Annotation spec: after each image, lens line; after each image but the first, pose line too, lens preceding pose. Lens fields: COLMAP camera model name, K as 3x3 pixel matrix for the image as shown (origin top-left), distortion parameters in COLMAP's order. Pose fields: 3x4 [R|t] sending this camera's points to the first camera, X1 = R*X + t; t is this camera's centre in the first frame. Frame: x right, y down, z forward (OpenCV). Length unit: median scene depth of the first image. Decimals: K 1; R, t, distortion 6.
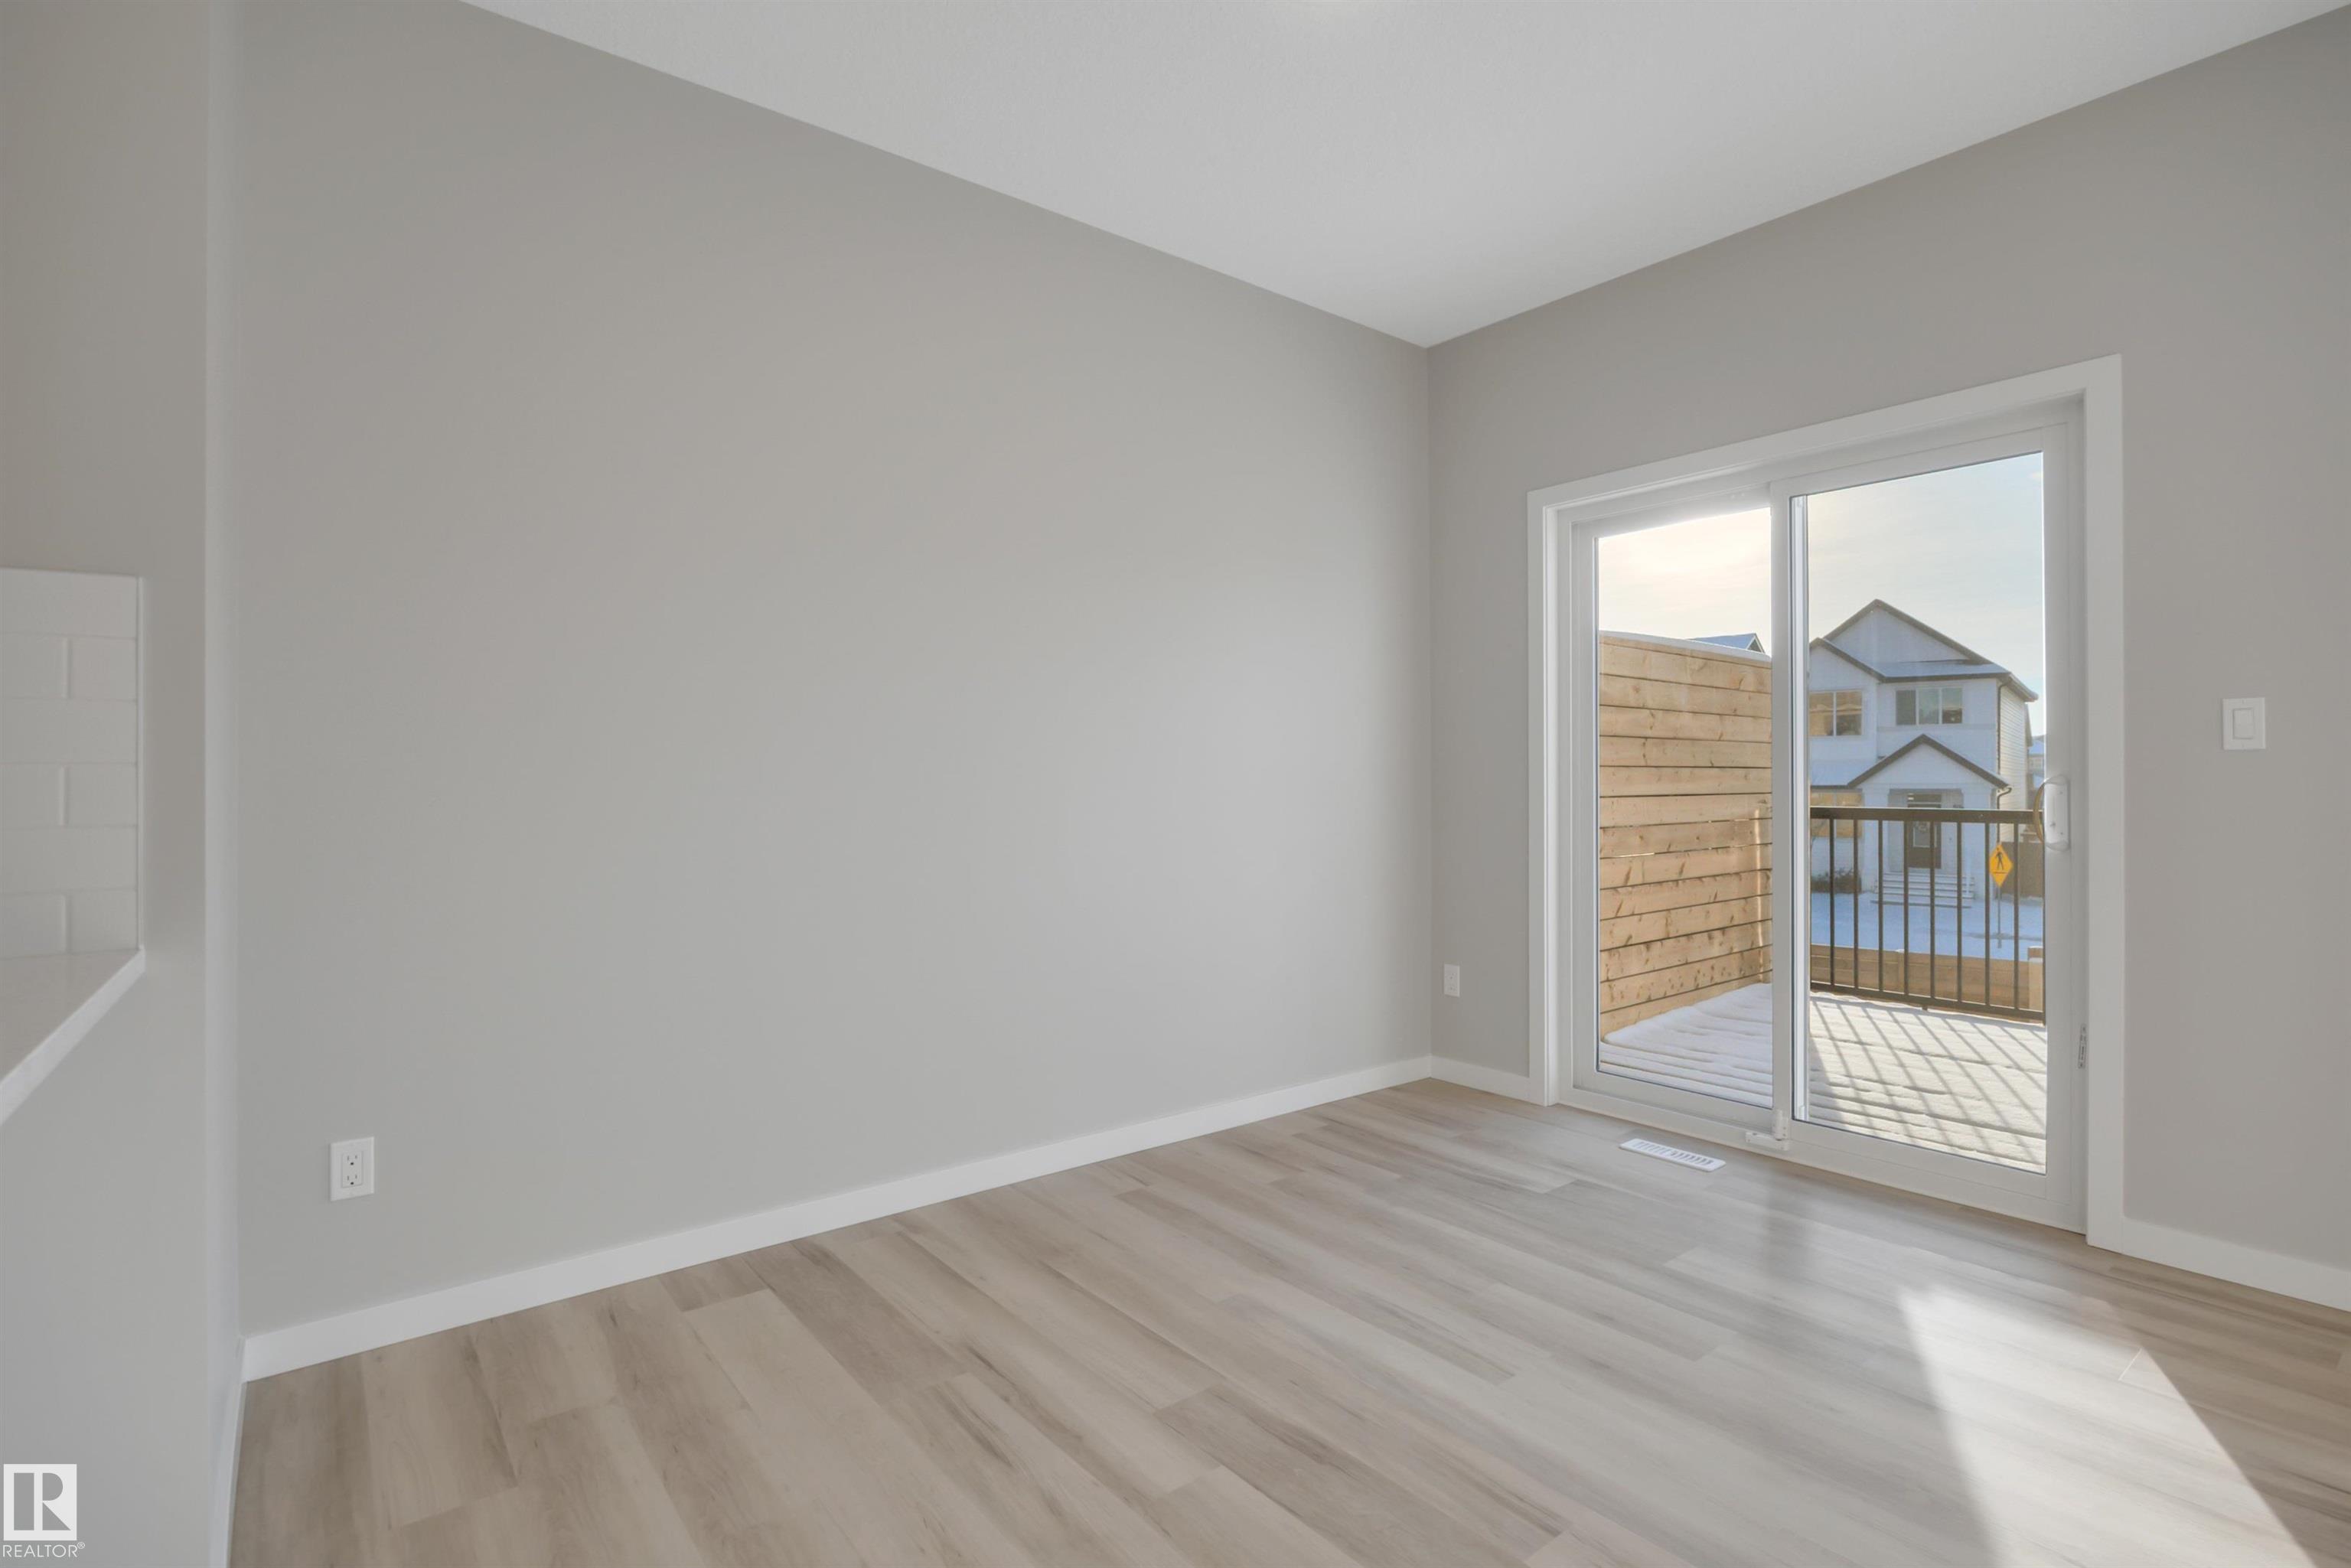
lens RADIAL K [[1112.1, 0, 1185.2], [0, 1112.1, 777.3], [0, 0, 1]] dist [-0.013506, 0.000020]
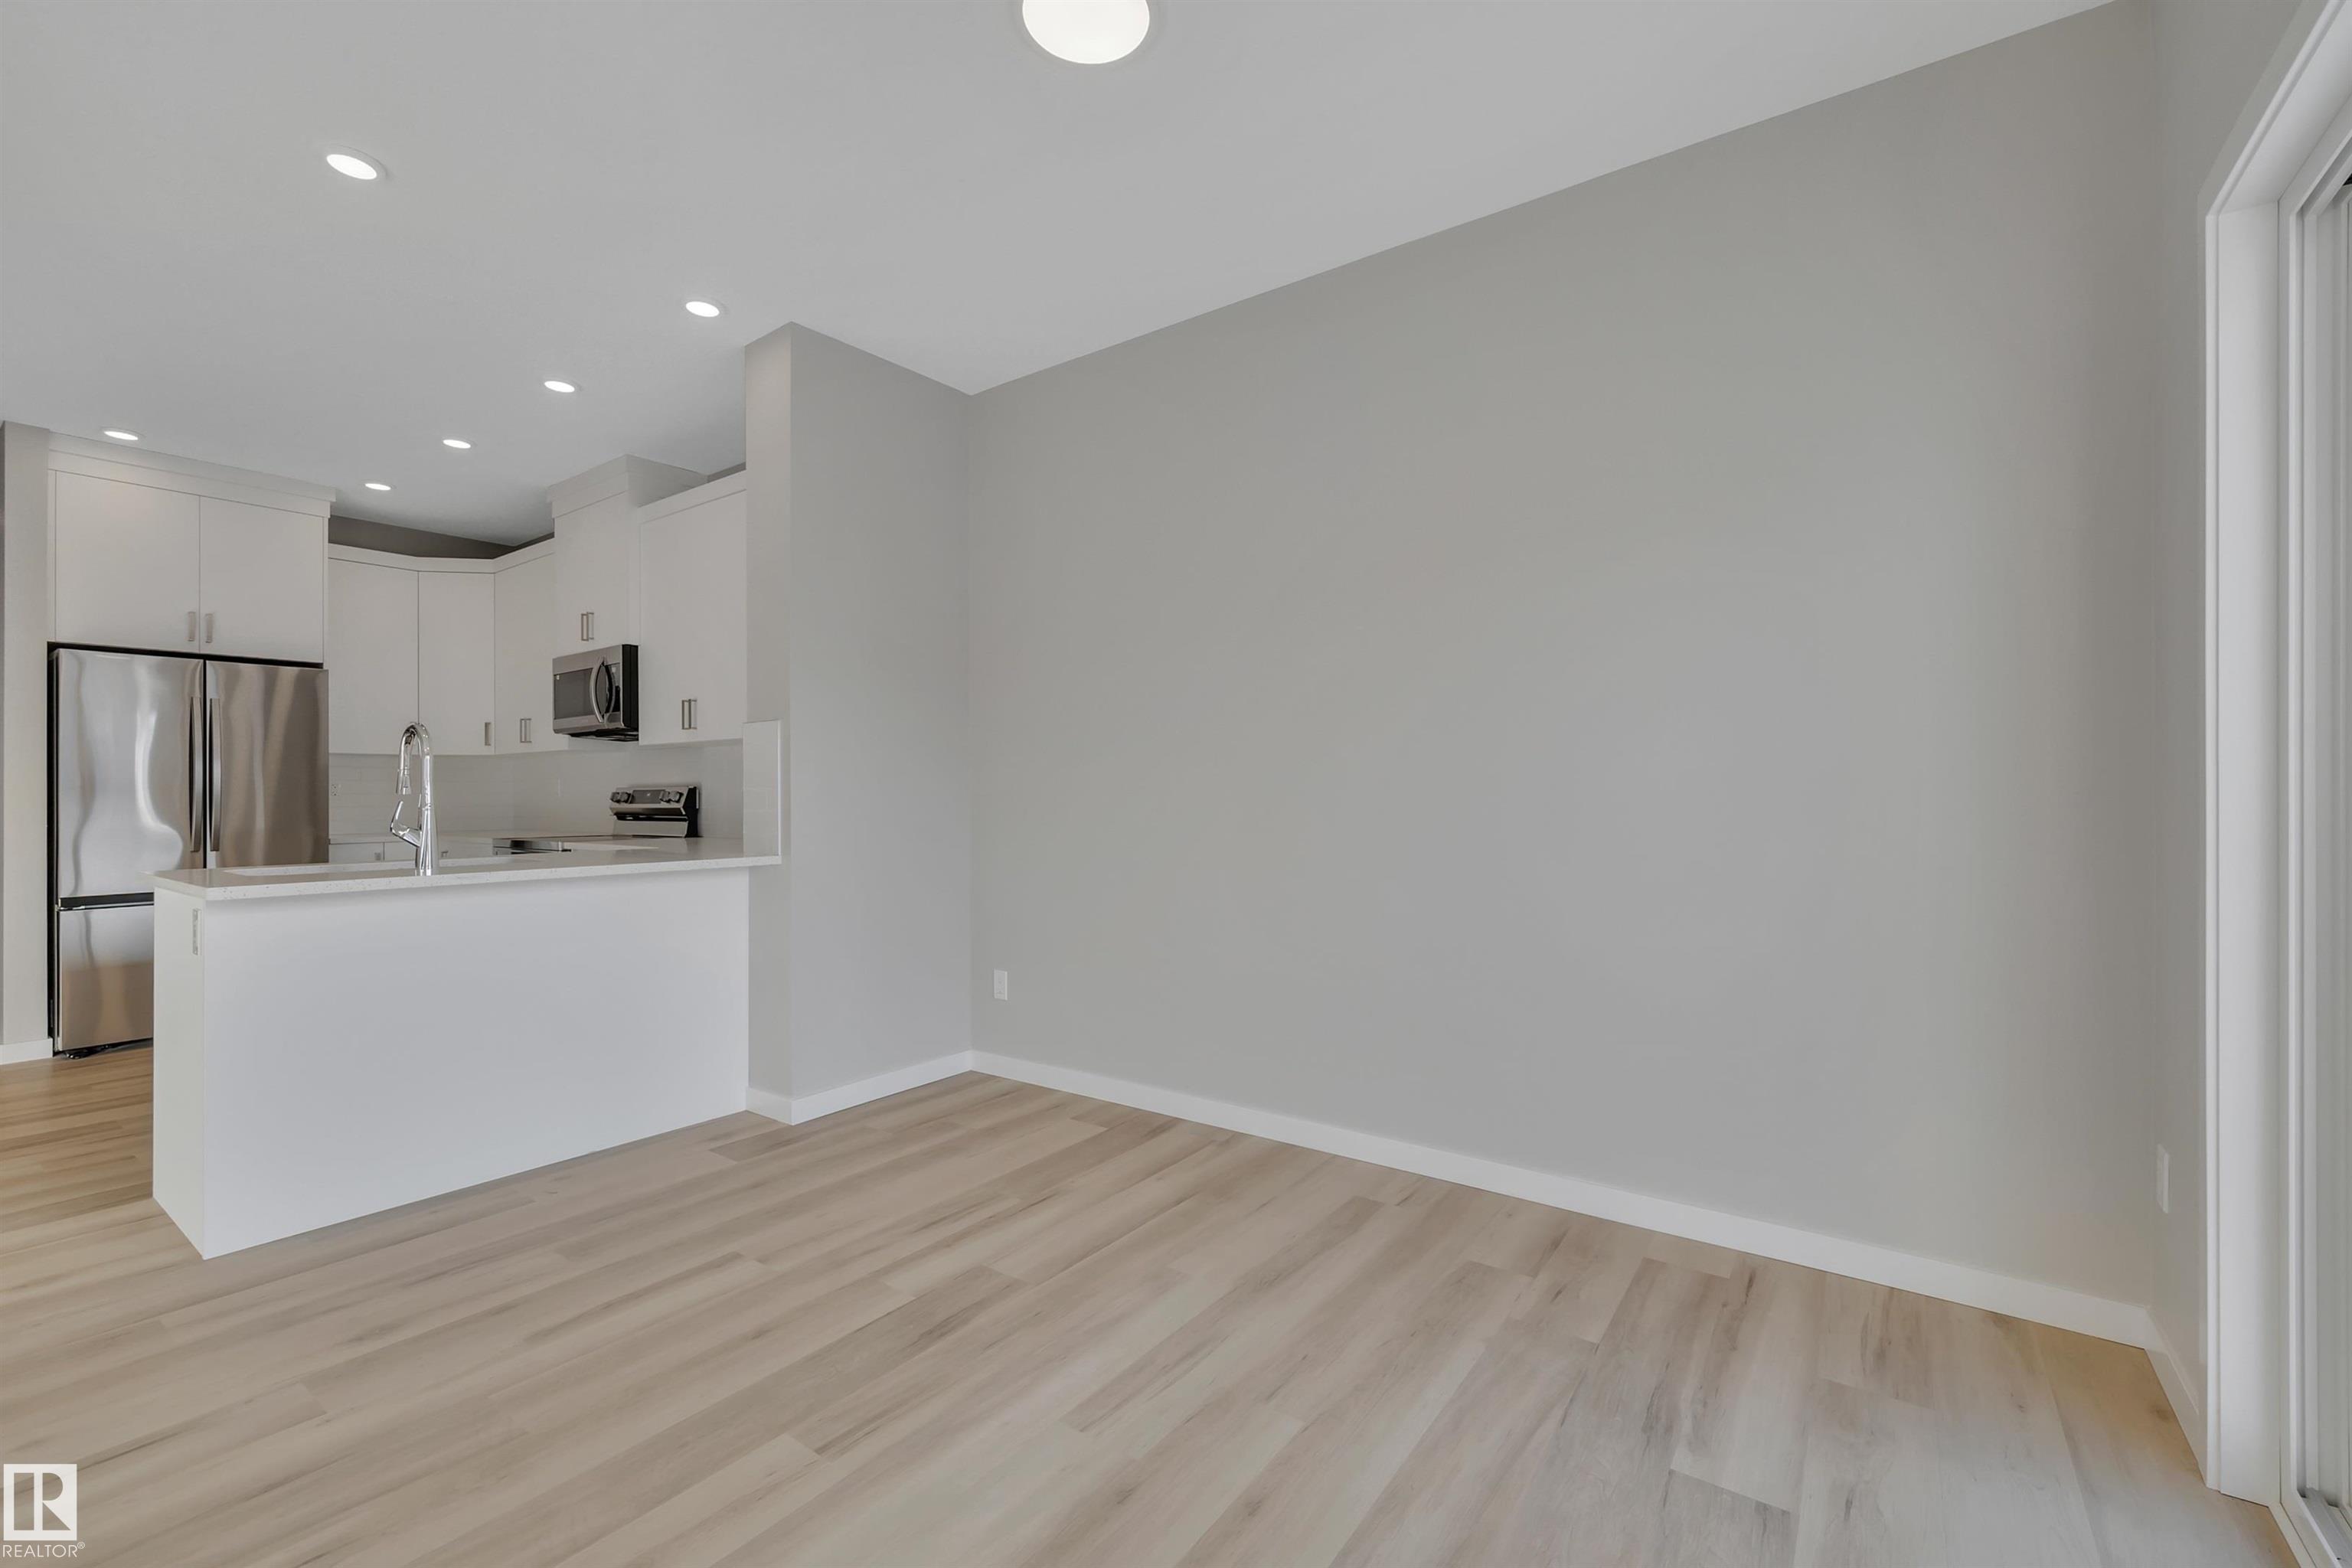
lens RADIAL K [[979.2, 0, 1168.0], [0, 979.2, 792.5], [0, 0, 1]] dist [-0.000167, -0.000055]
pose [[0.264970, -0.001744, -0.964255, 0.858286], [0.006403, 0.999979, -0.000049, -0.000516], [0.964236, -0.006162, 0.264975, 0.656439]]
